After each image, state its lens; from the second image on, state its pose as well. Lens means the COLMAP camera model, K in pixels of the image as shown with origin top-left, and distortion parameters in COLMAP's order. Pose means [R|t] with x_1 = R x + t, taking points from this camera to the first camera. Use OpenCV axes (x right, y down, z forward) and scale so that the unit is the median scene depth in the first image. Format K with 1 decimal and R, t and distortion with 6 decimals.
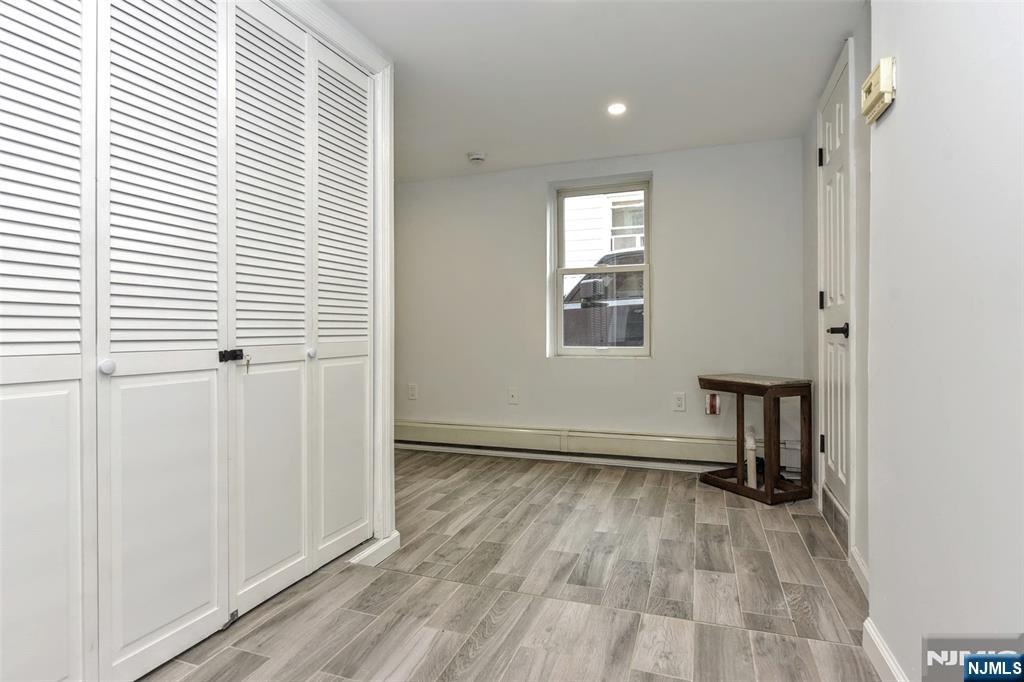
lens RADIAL K [[525.0, 0, 501.9], [0, 525.0, 333.1], [0, 0, 1]] dist [-0.001144, 0.000396]
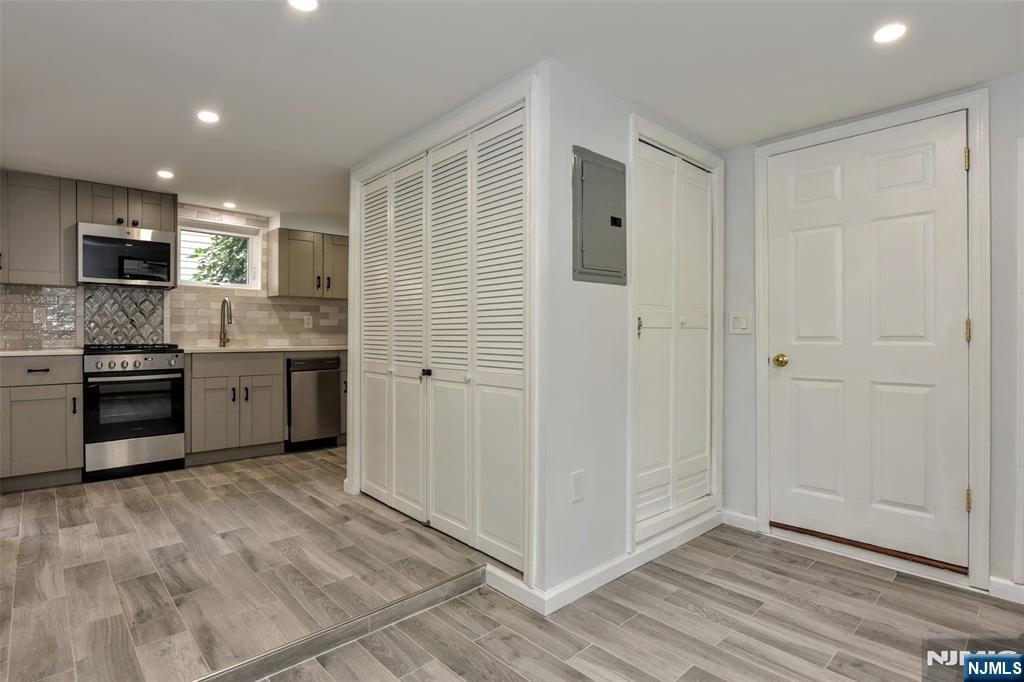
lens RADIAL K [[525.0, 0, 501.9], [0, 525.0, 333.1], [0, 0, 1]] dist [-0.001144, 0.000396]
pose [[-0.455890, 0.006565, -0.890012, 0.910188], [0.001135, 0.999976, 0.006795, -0.098167], [0.890035, 0.002088, -0.455887, 1.986314]]
